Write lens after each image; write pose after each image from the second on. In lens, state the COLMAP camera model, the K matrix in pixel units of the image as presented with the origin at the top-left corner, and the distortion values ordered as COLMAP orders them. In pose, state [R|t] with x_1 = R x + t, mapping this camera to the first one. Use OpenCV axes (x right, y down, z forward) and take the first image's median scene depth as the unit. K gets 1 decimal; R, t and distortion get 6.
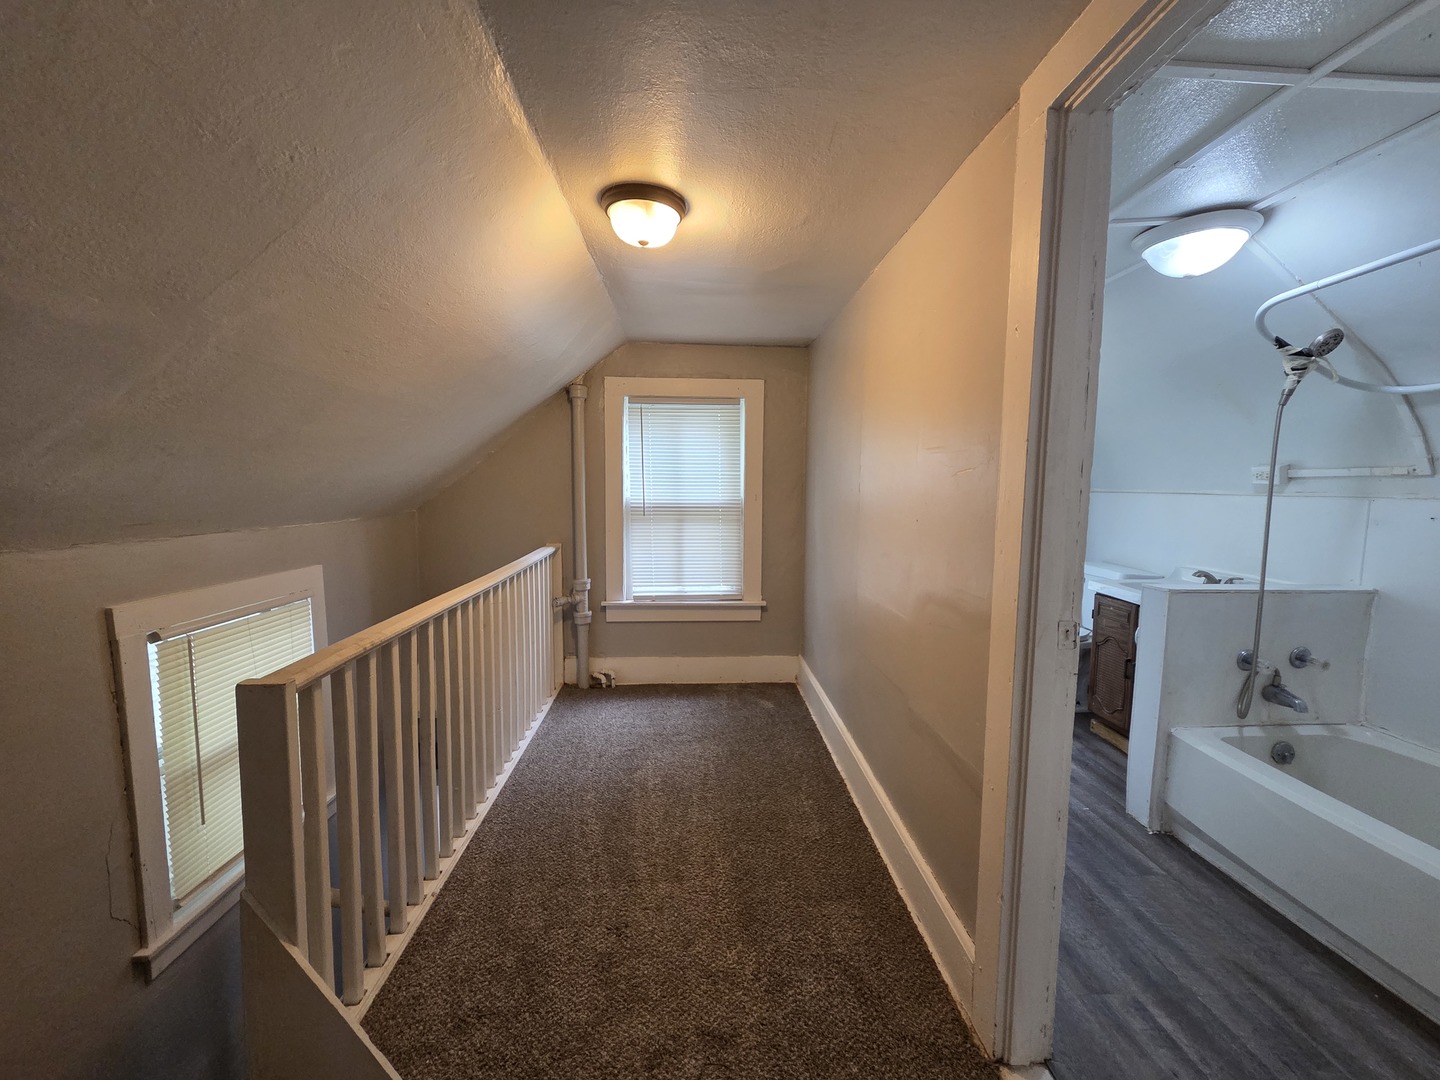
lens RADIAL K [[585.7, 0, 723.6], [0, 585.7, 540.9], [0, 0, 1]] dist [0.006160, -0.001707]
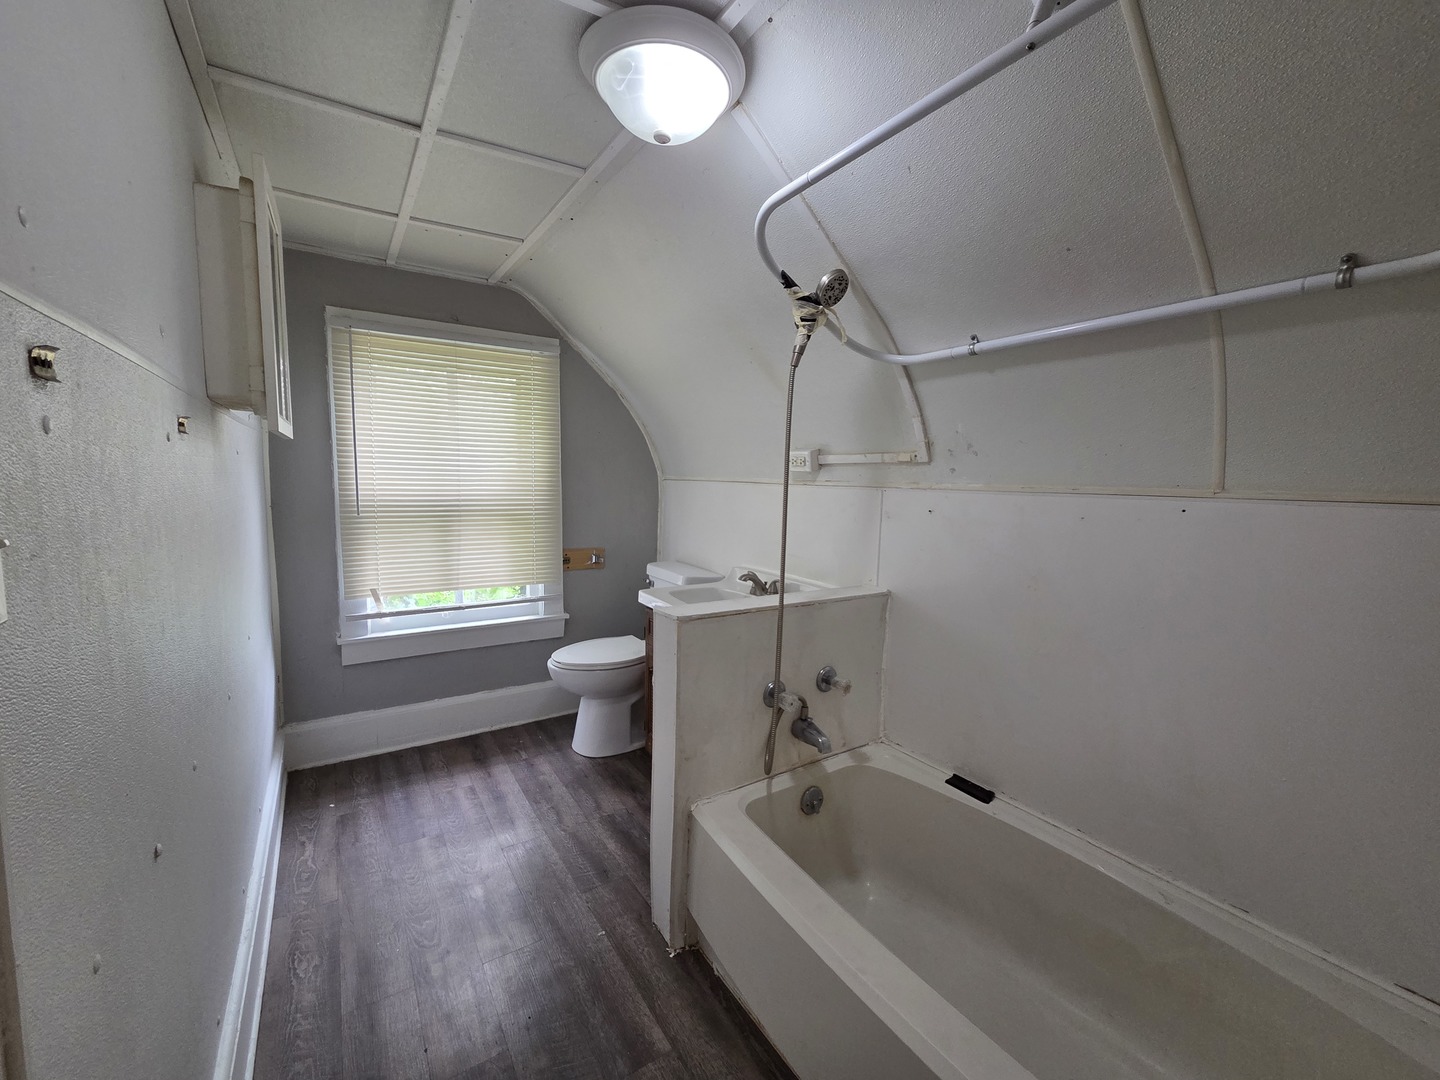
lens RADIAL K [[585.7, 0, 716.3], [0, 585.7, 540.7], [0, 0, 1]] dist [0.006160, -0.001707]
pose [[0.867138, -0.040793, 0.496395, 0.458418], [0.031557, 0.999138, 0.026982, -0.025962], [-0.497067, -0.007733, 0.867678, 0.372667]]
